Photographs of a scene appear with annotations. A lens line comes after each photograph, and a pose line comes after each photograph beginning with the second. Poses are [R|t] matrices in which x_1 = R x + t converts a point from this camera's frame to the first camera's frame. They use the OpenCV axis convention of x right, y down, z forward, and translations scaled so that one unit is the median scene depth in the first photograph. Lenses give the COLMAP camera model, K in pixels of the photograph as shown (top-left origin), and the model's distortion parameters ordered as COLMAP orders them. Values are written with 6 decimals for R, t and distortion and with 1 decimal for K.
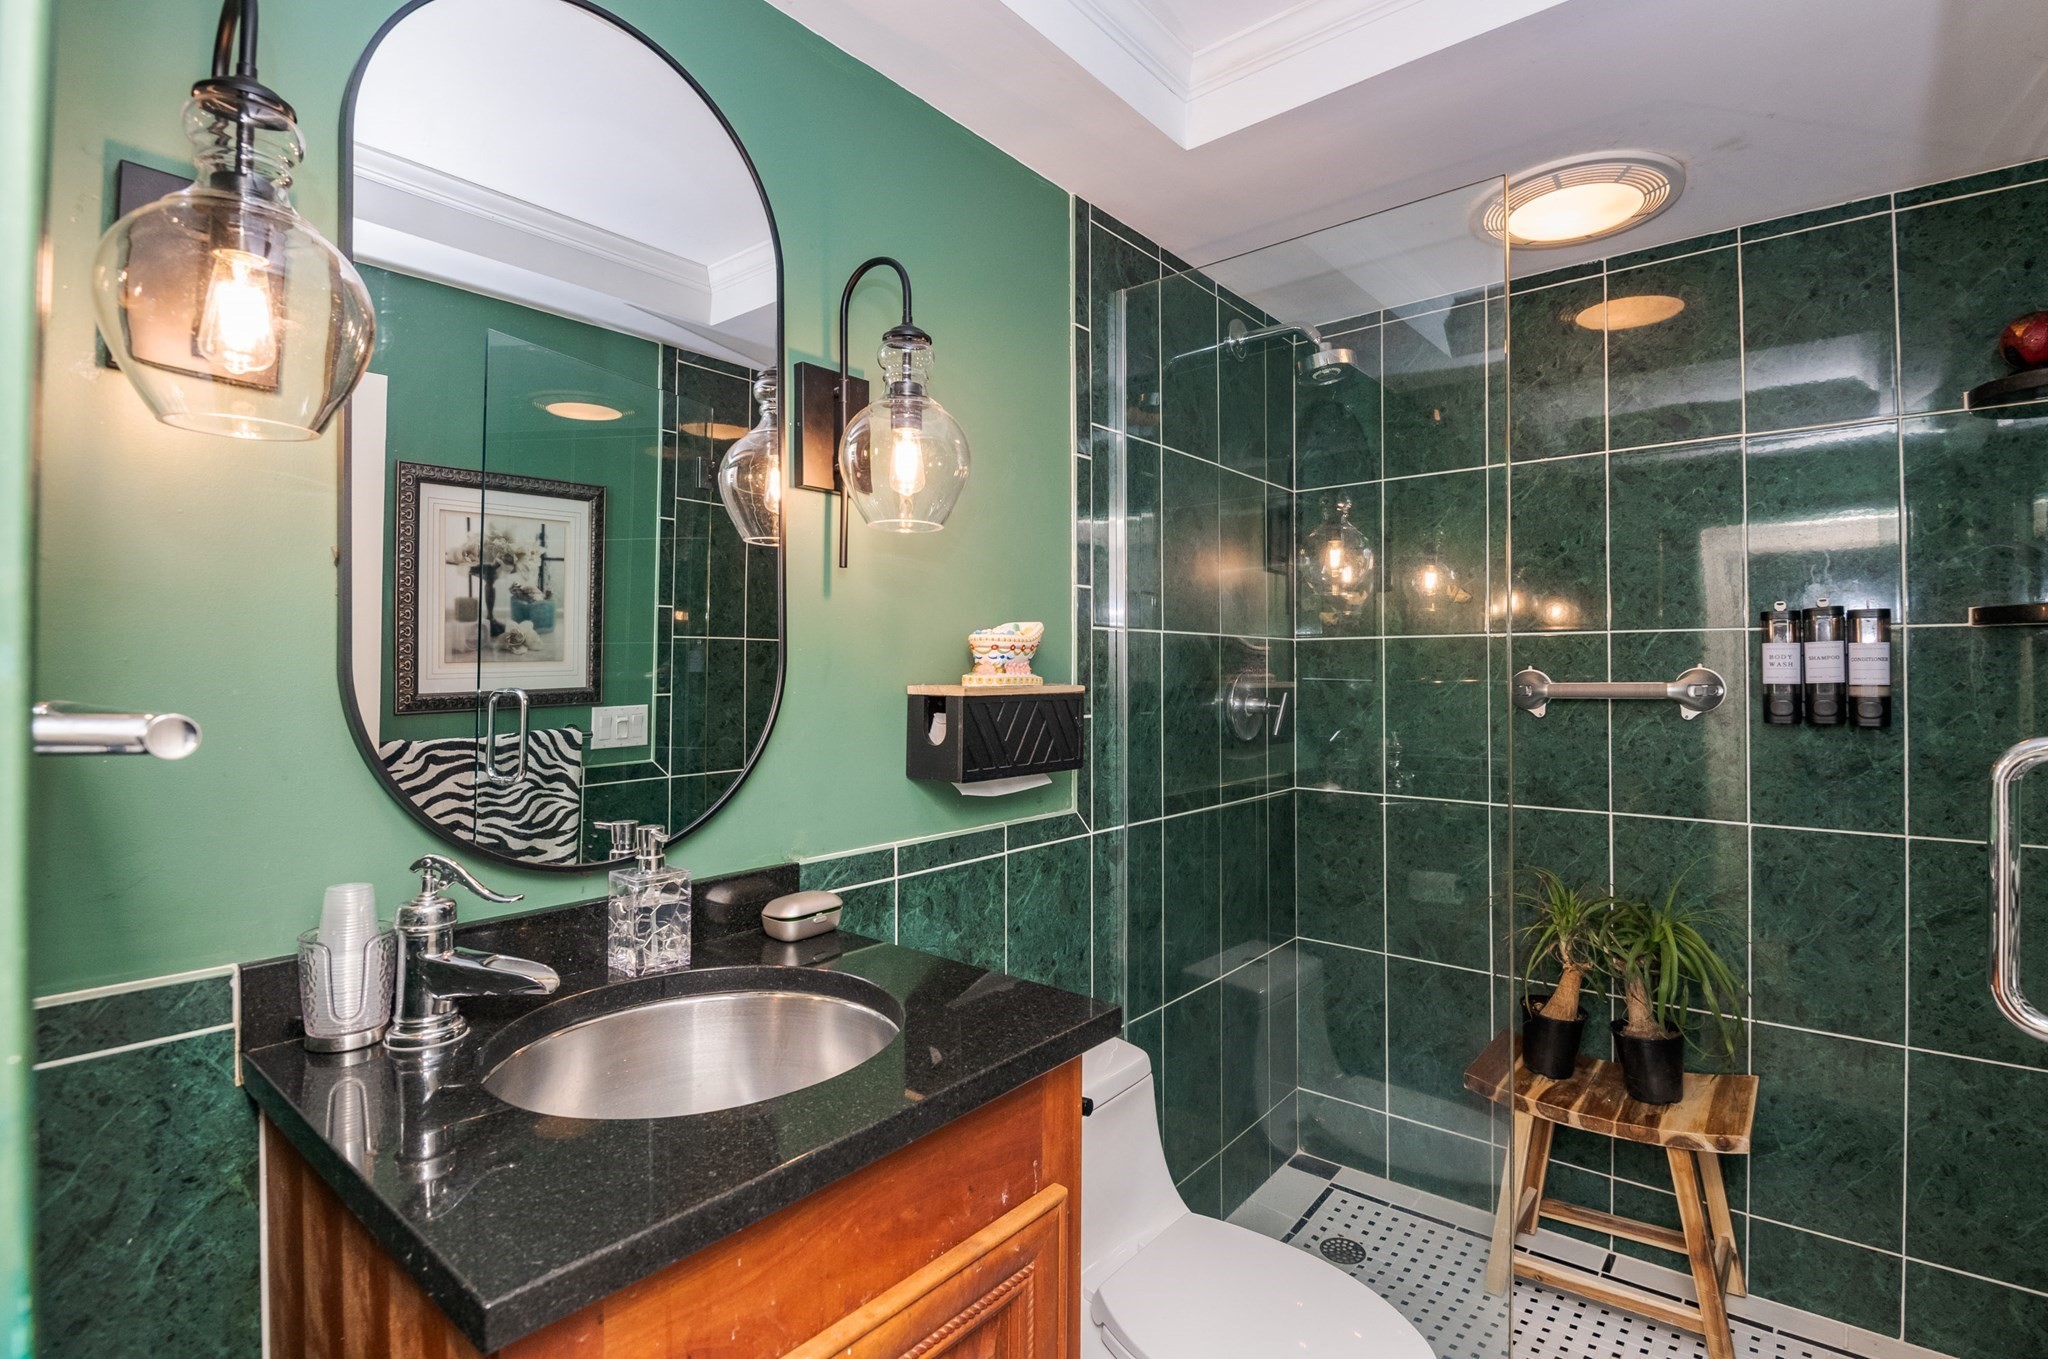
lens RADIAL K [[971.5, 0, 1024.0], [0, 971.5, 679.5], [0, 0, 1]] dist [0.000077, 0.000115]
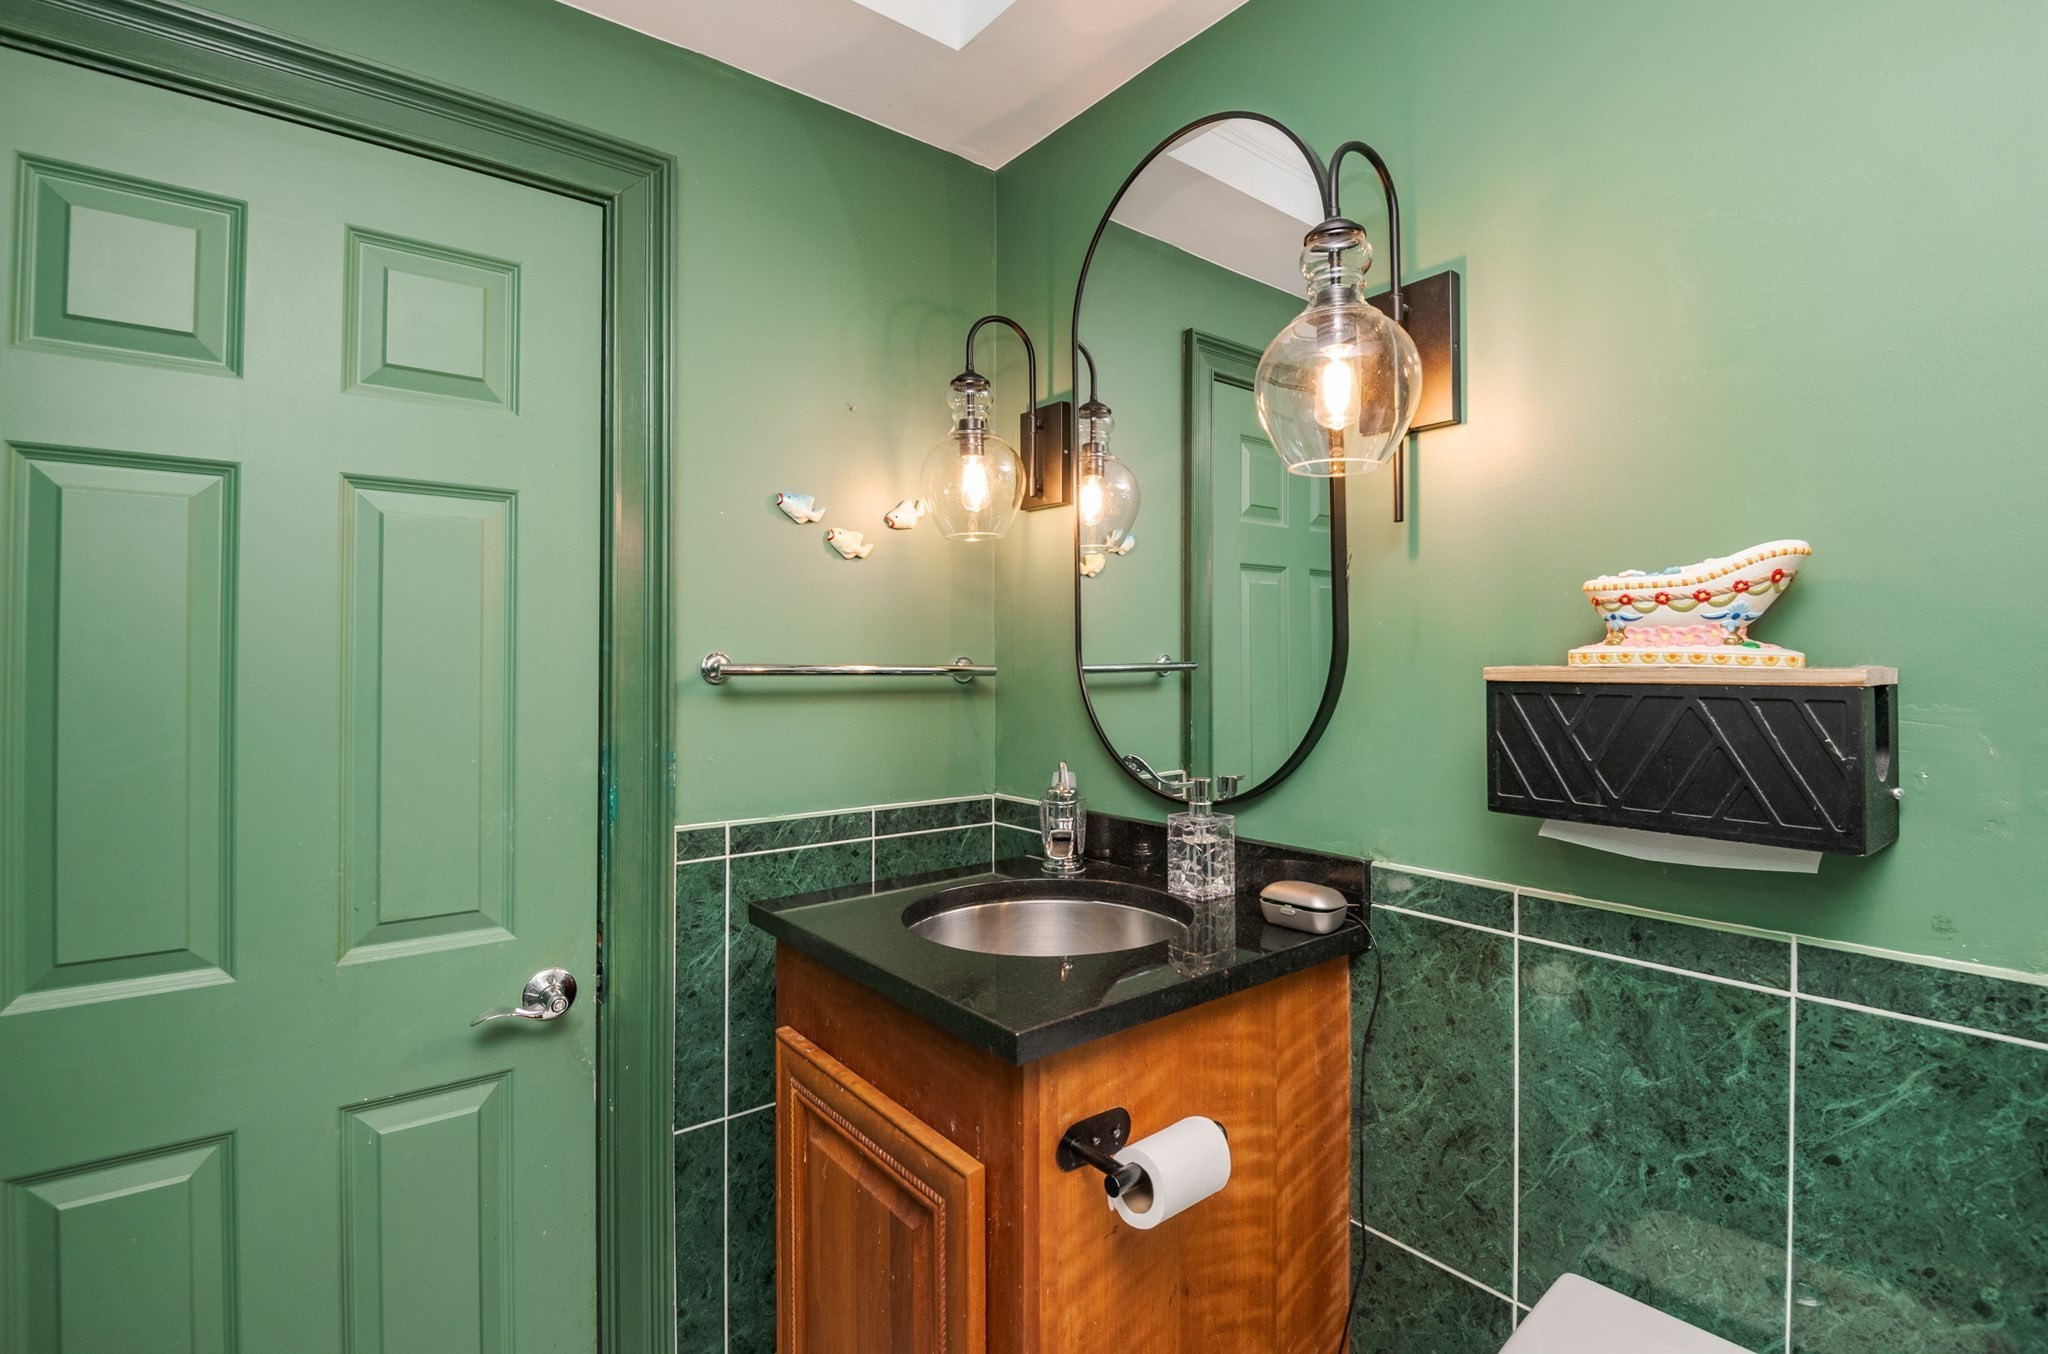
lens RADIAL K [[971.5, 0, 1024.0], [0, 971.5, 677.0], [0, 0, 1]] dist [0.000077, 0.000115]
pose [[-0.211865, 0.014733, -0.977188, 0.627868], [0.008933, 0.999874, 0.013138, 0.002355], [0.977258, -0.005946, -0.211969, 0.793964]]
